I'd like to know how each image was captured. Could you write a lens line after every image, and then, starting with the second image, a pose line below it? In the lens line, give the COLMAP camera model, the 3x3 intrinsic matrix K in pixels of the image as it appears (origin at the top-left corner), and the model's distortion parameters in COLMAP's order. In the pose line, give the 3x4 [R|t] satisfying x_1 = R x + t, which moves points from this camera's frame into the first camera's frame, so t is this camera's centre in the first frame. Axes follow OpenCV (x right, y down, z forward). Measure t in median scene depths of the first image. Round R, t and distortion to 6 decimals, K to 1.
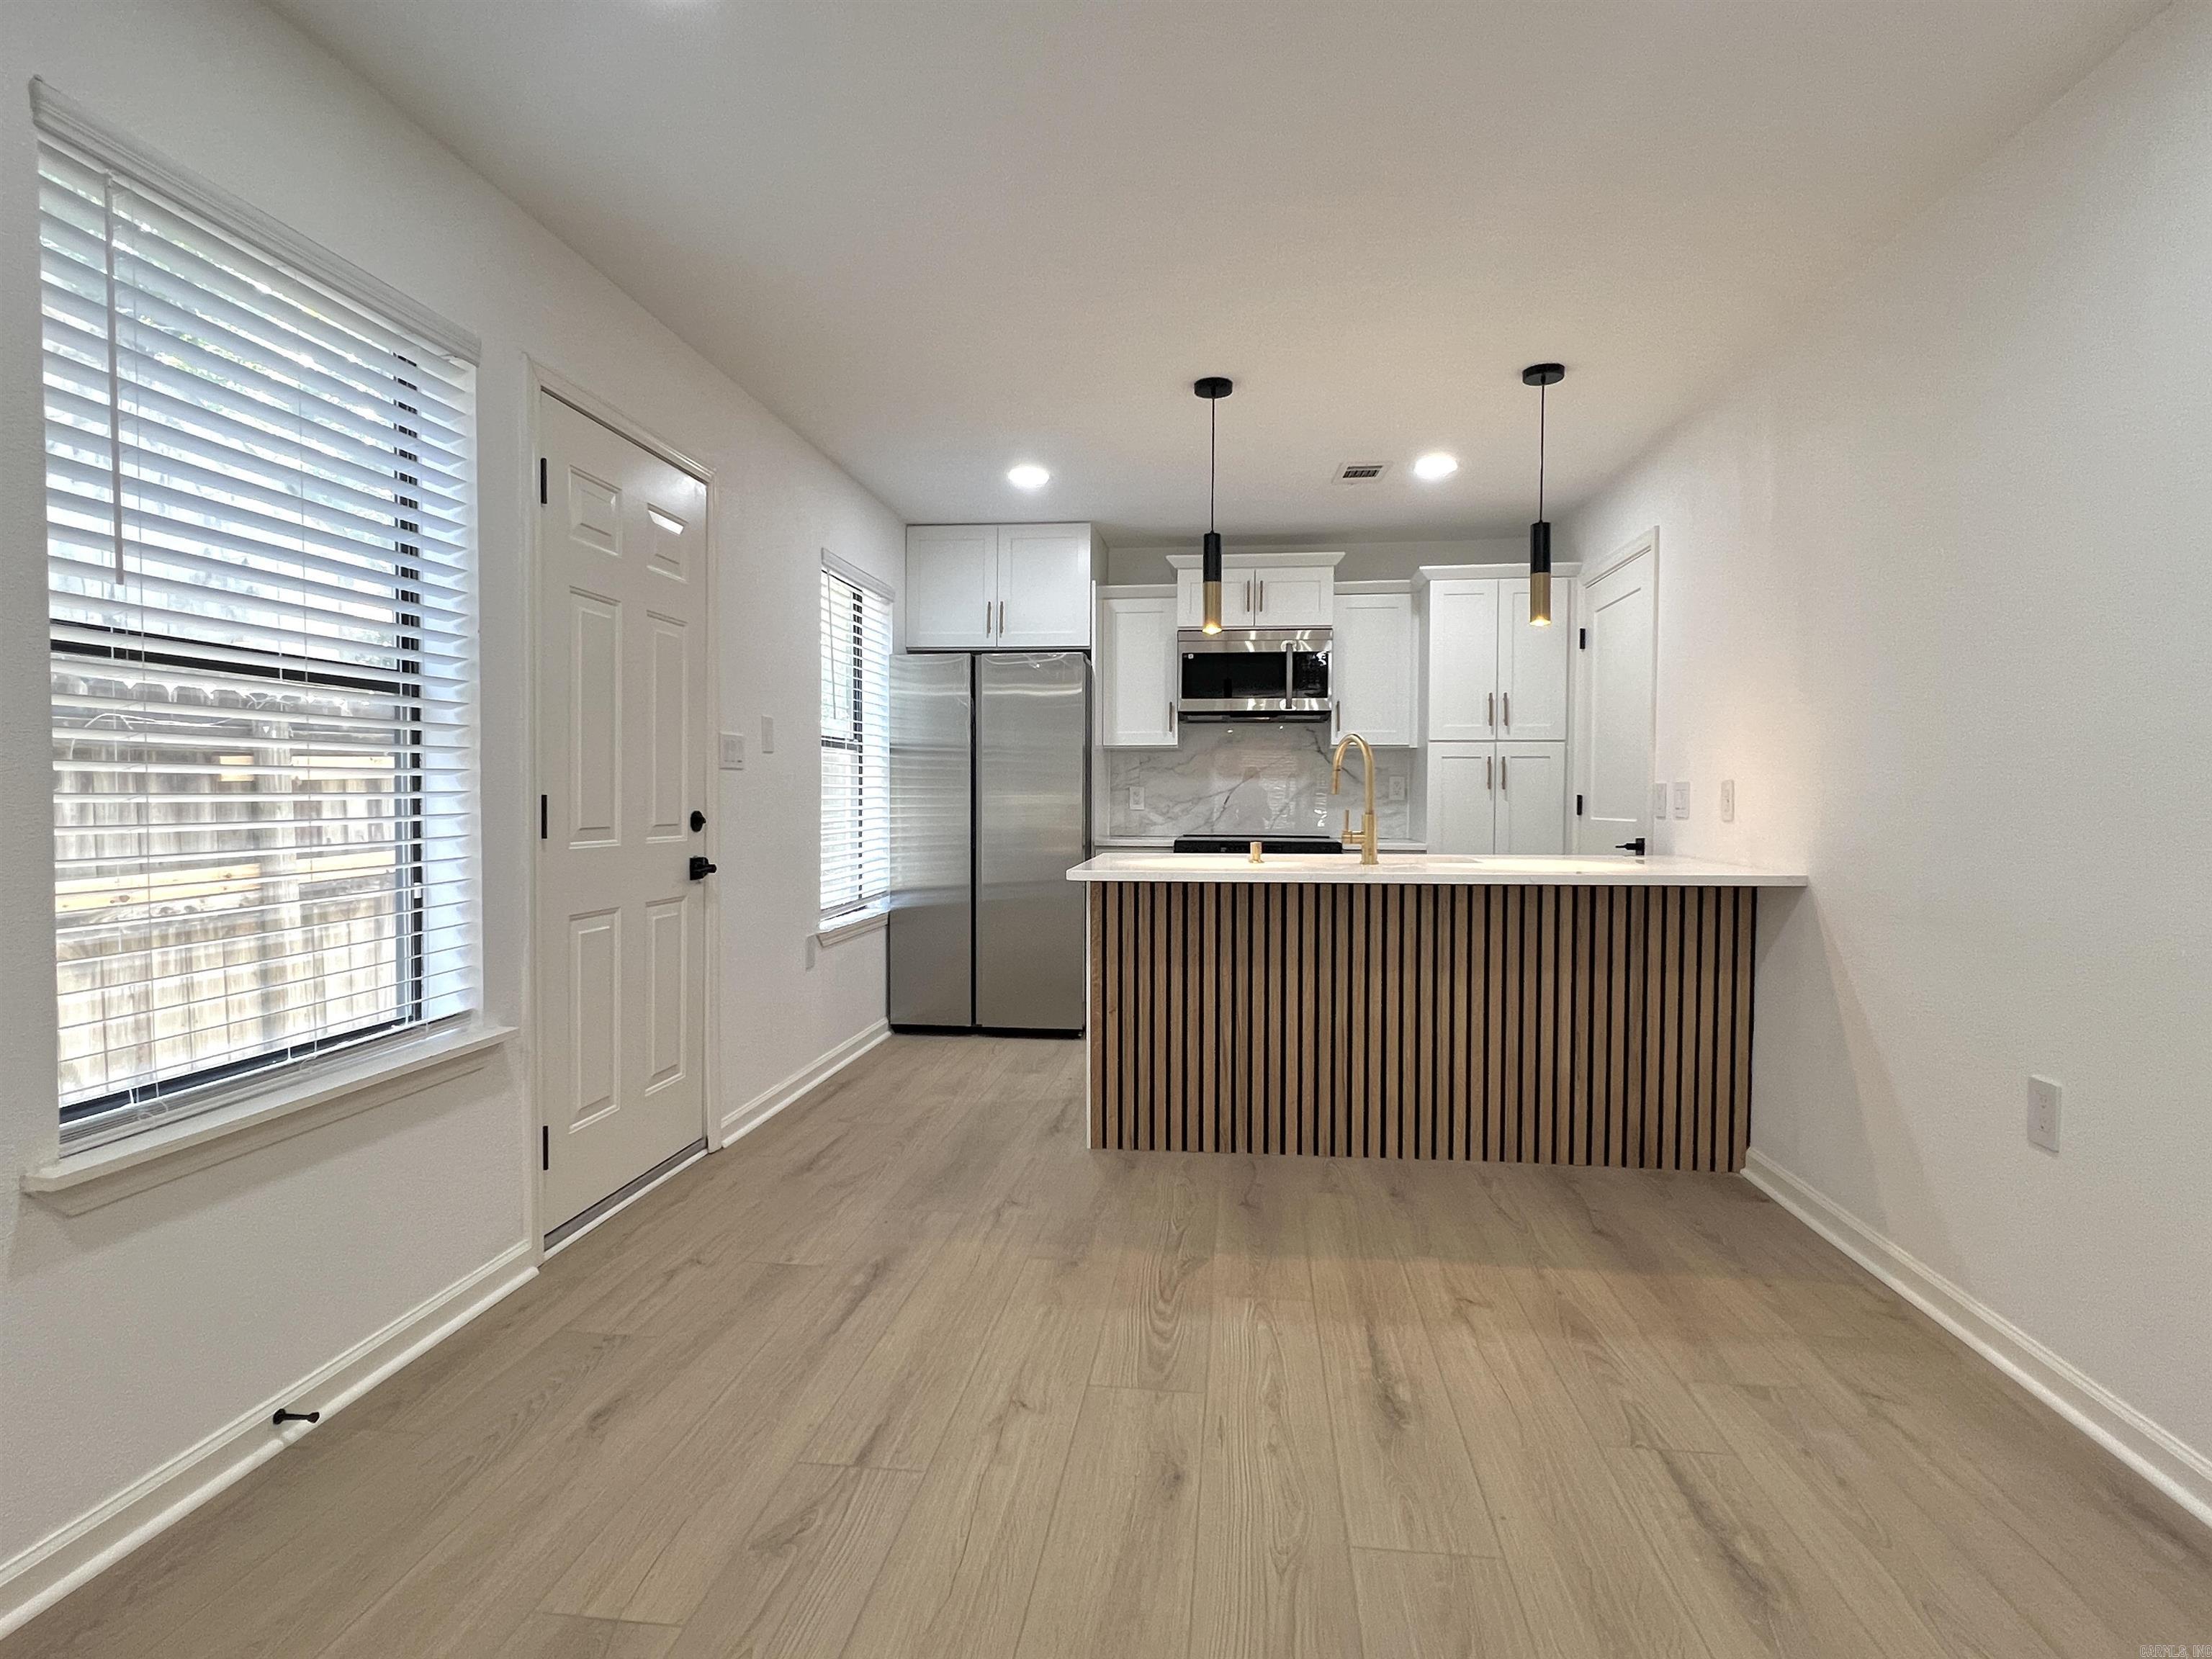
lens RADIAL K [[1120.3, 0, 1097.5], [0, 1120.3, 829.3], [0, 0, 1]] dist [-0.004059, 0.002489]
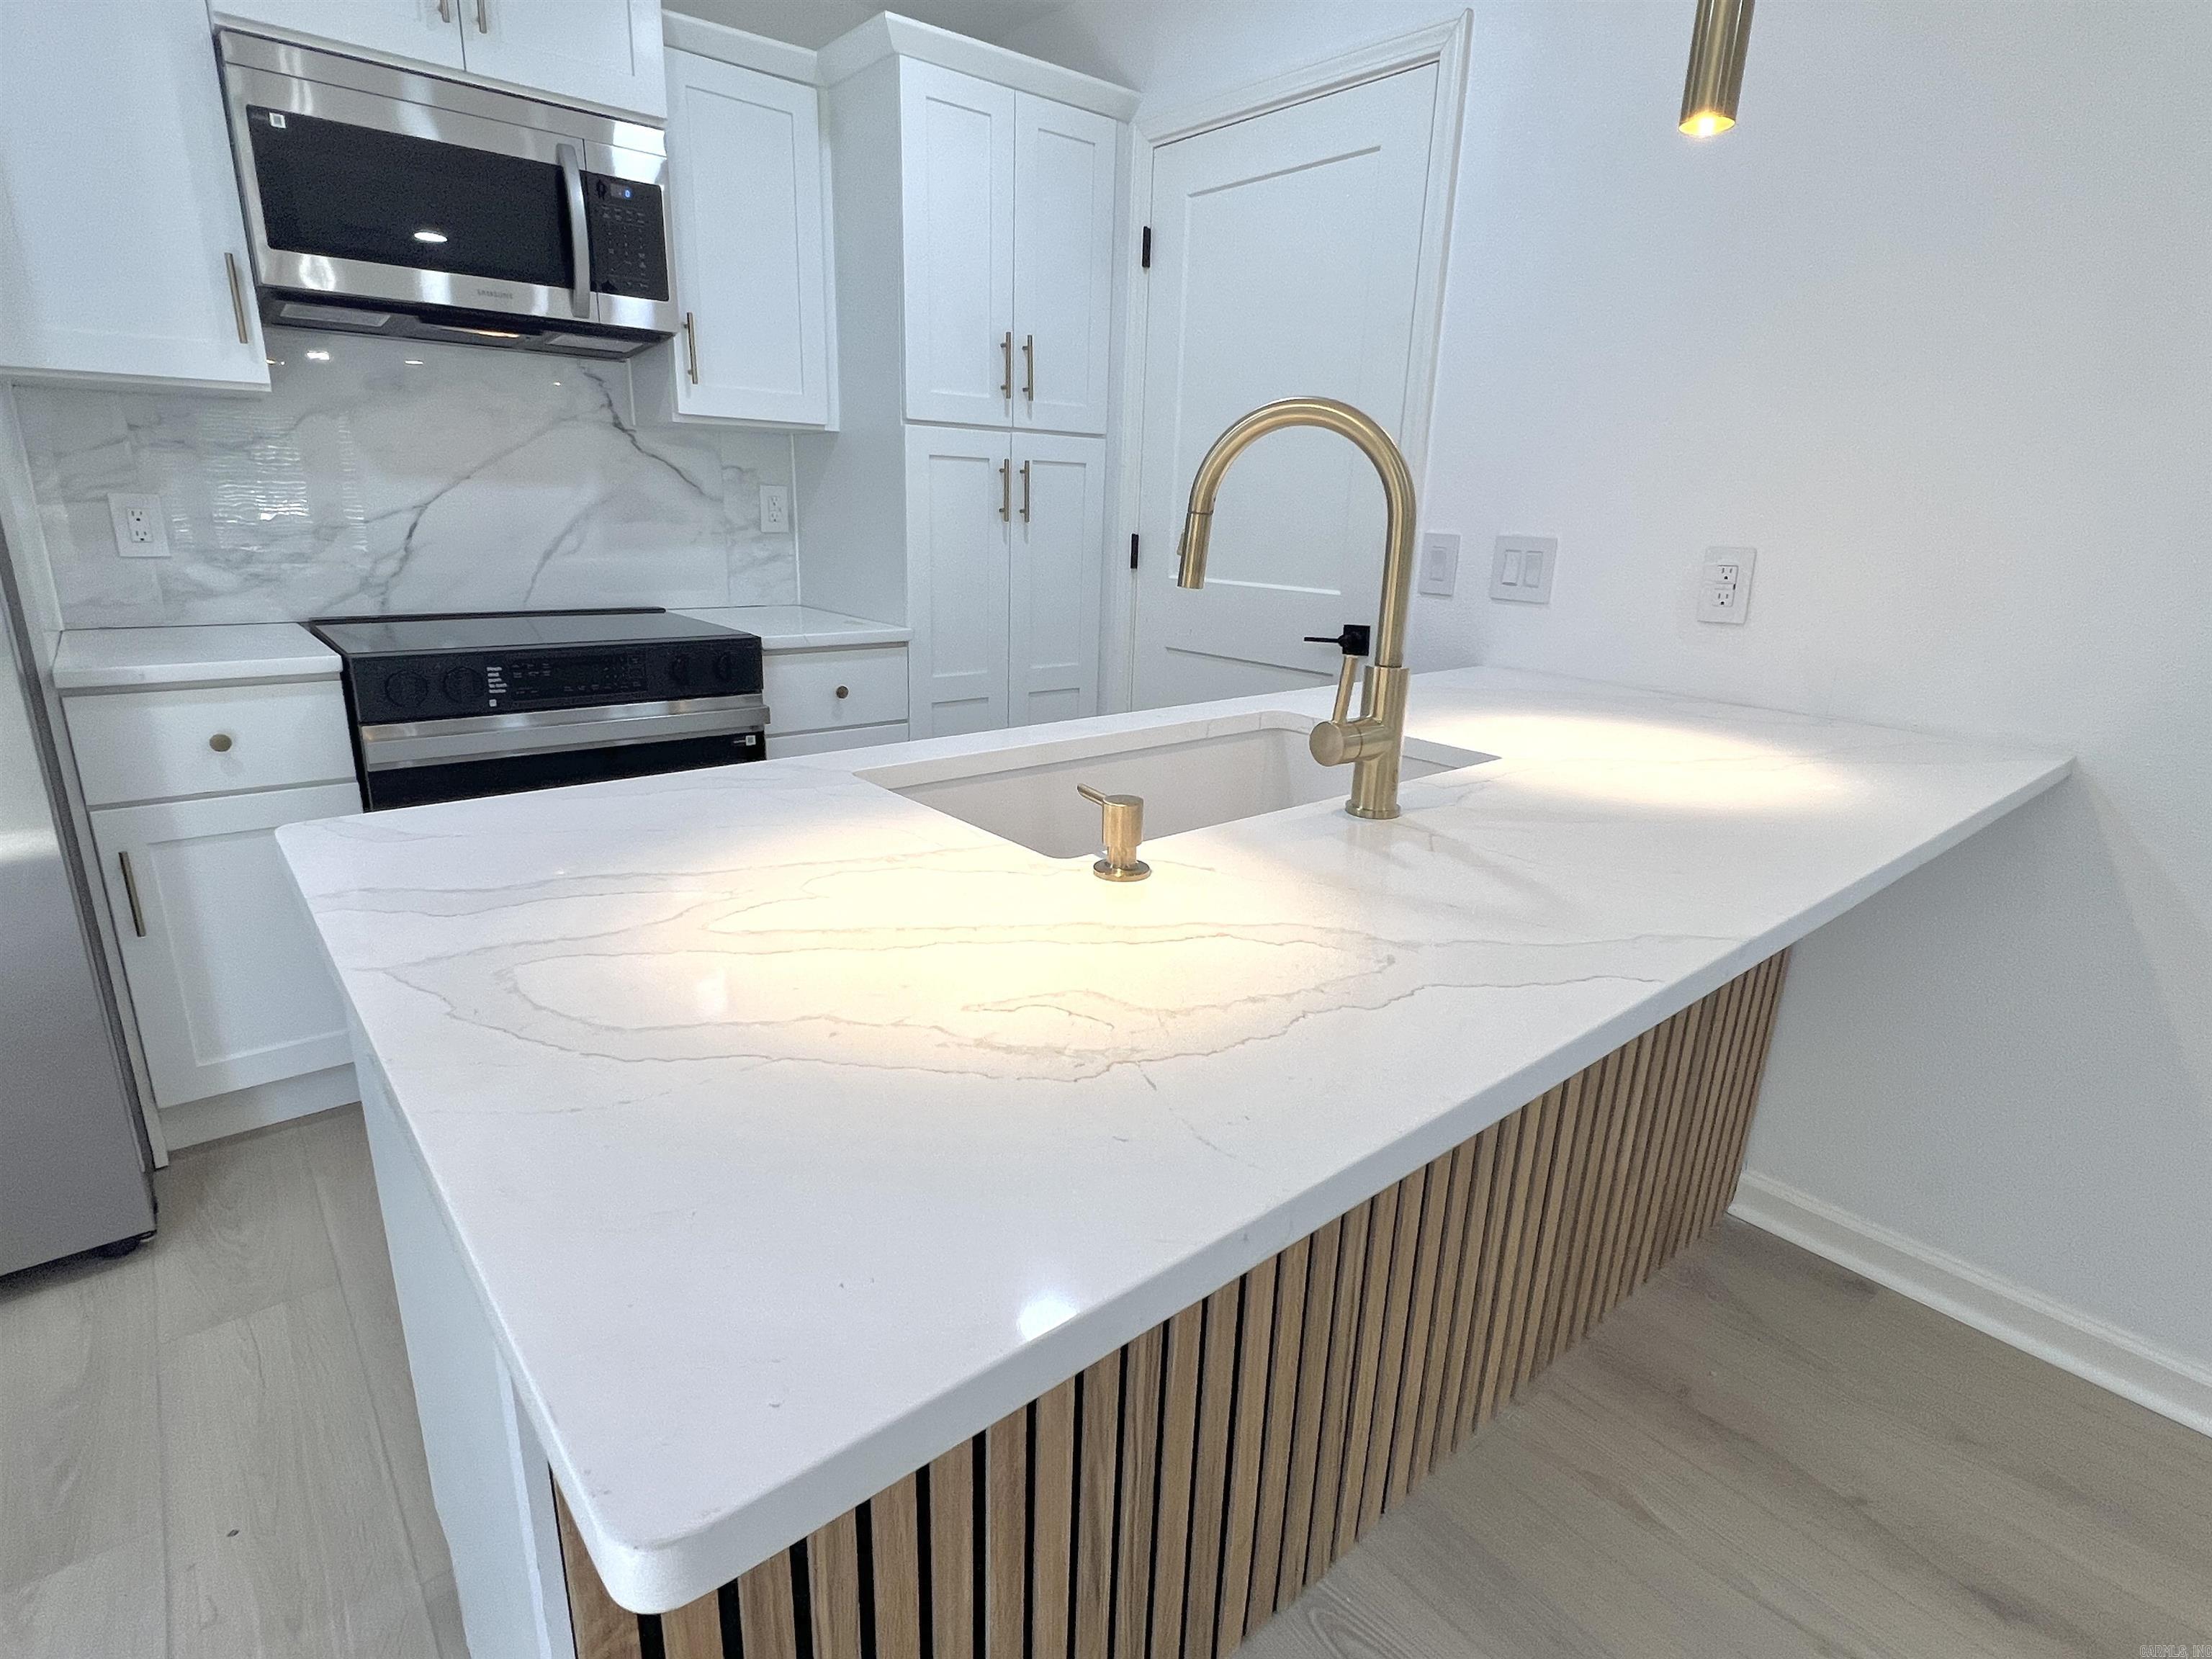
lens RADIAL K [[1120.3, 0, 1096.5], [0, 1120.3, 832.3], [0, 0, 1]] dist [-0.004059, 0.002489]
pose [[0.680459, -0.192499, 0.707050, -0.047068], [-0.007507, 0.962997, 0.269408, -0.047235], [-0.732748, -0.188629, 0.653835, 0.731528]]
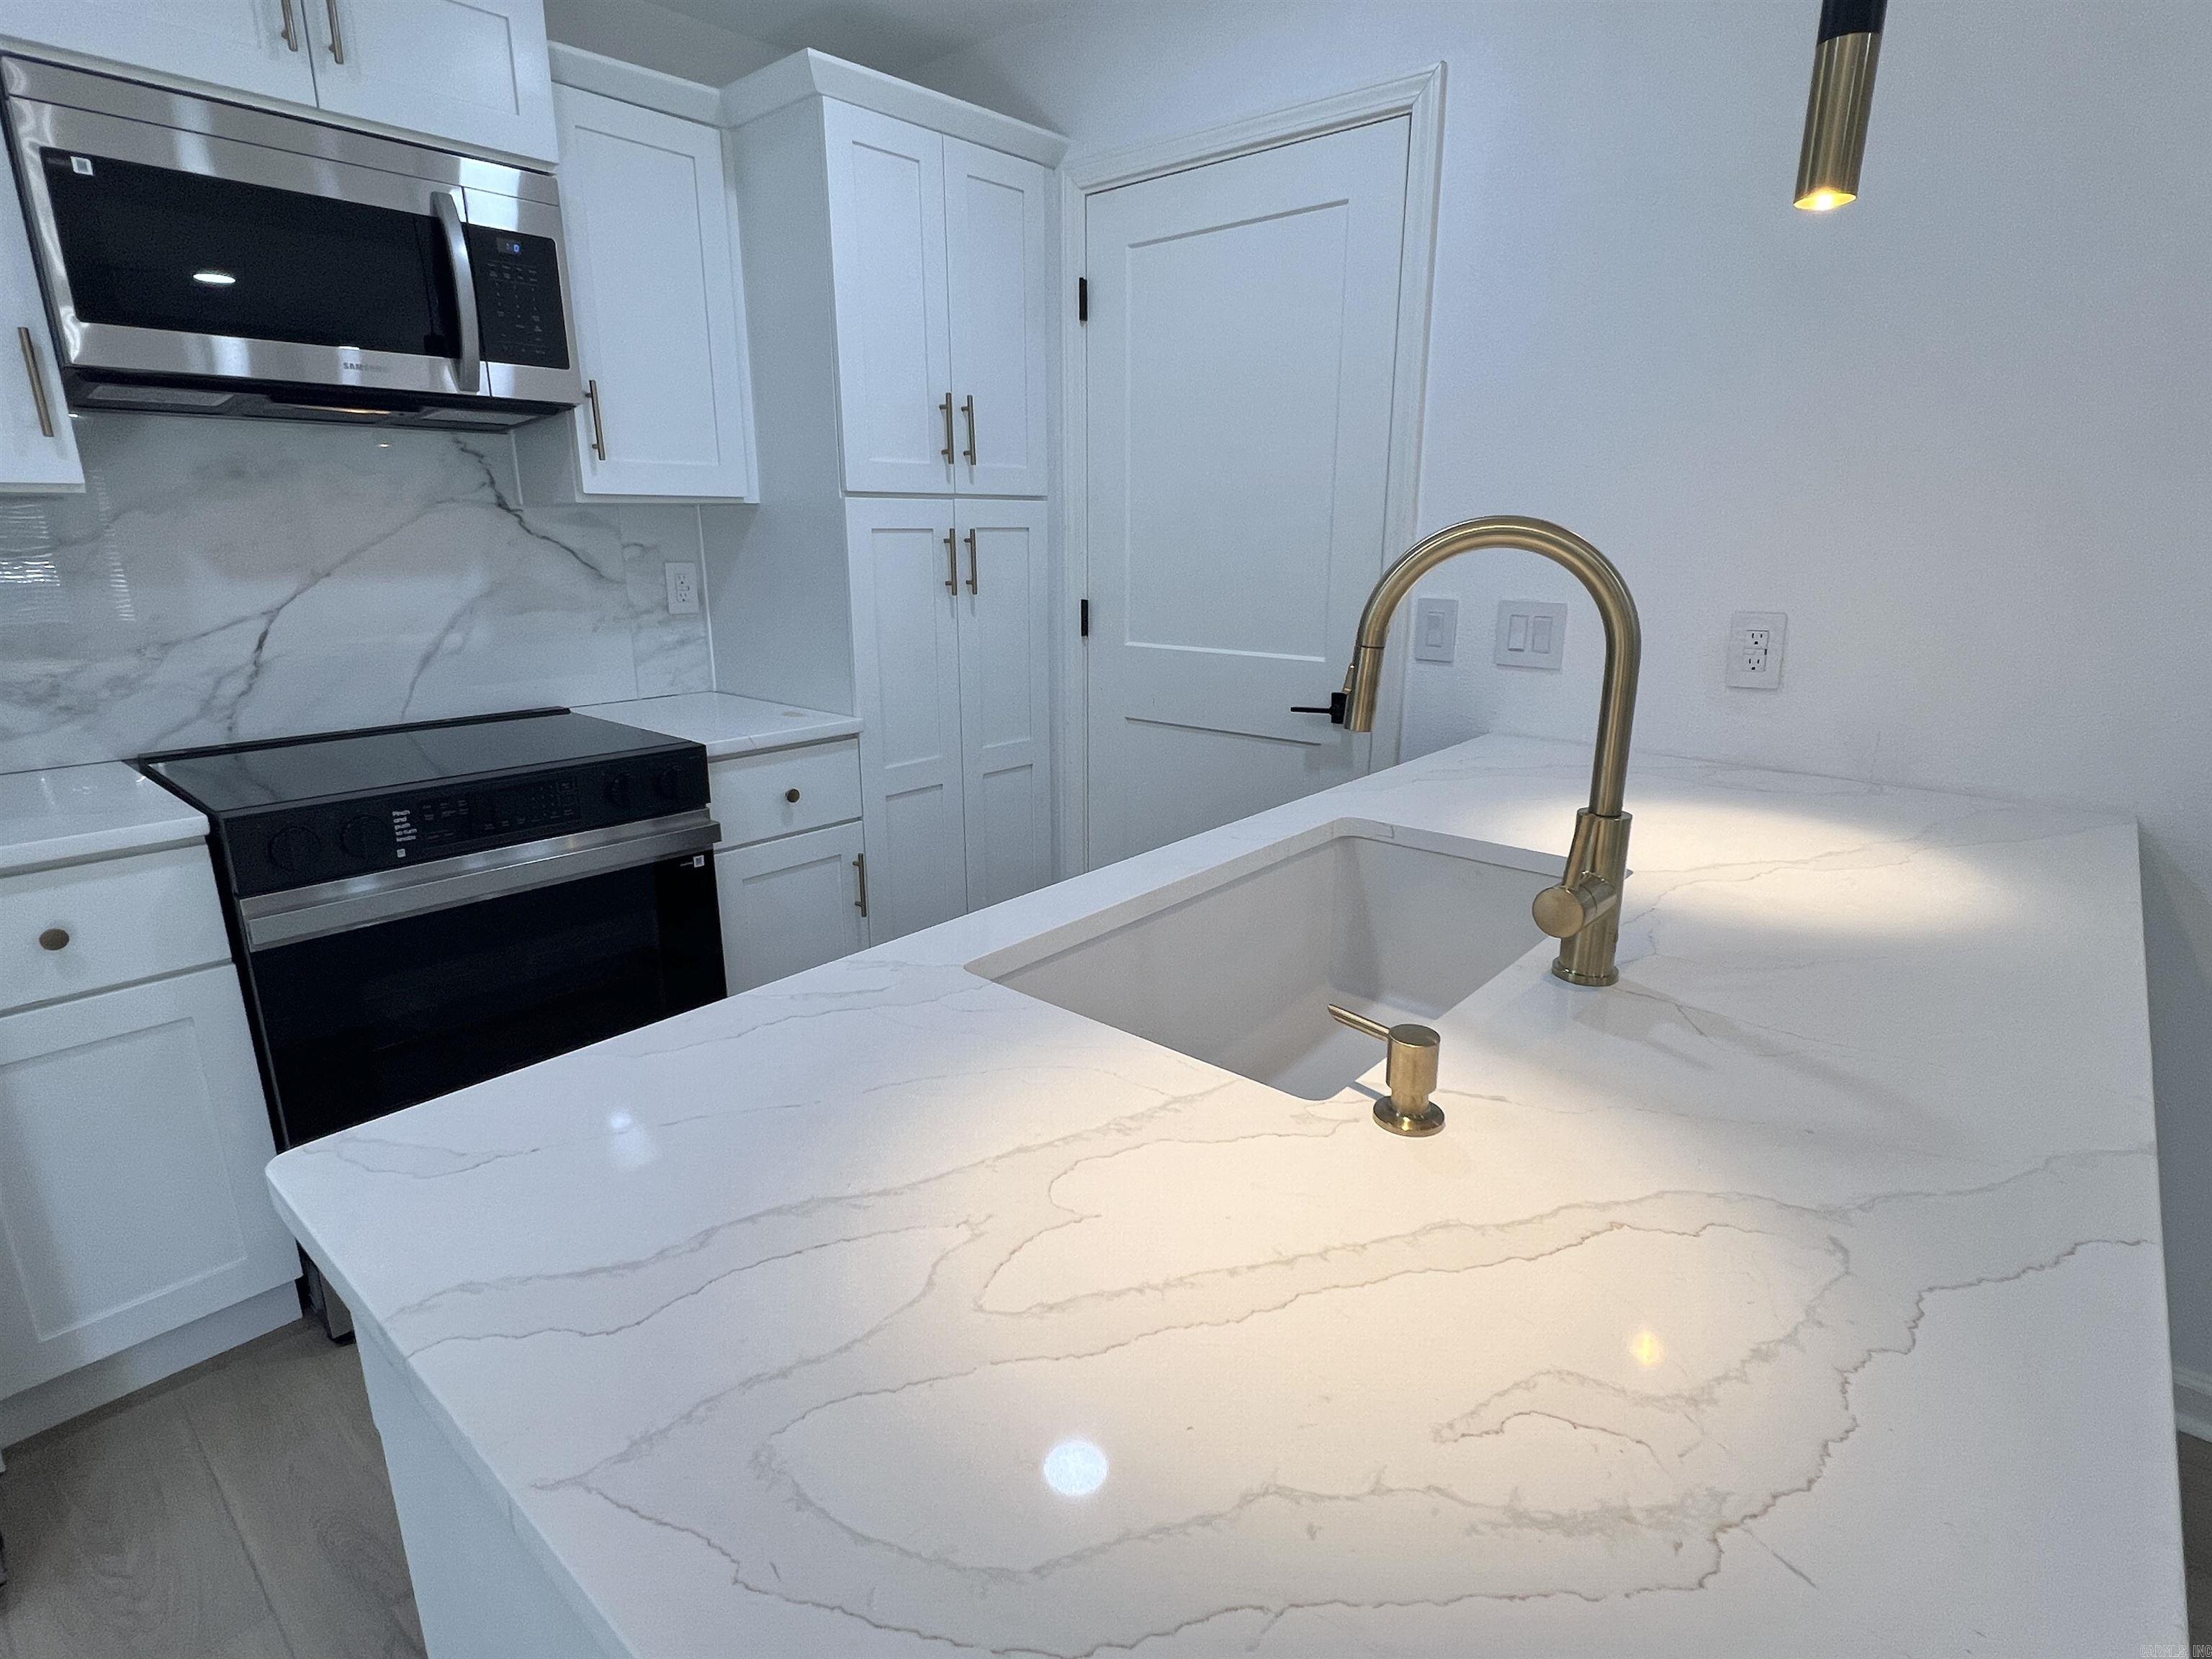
lens RADIAL K [[1120.3, 0, 1096.0], [0, 1120.3, 832.6], [0, 0, 1]] dist [-0.004059, 0.002489]
pose [[0.563161, -0.224378, 0.795301, -0.051332], [0.026982, 0.966910, 0.253687, -0.074327], [-0.825906, -0.121408, 0.550581, 0.826541]]
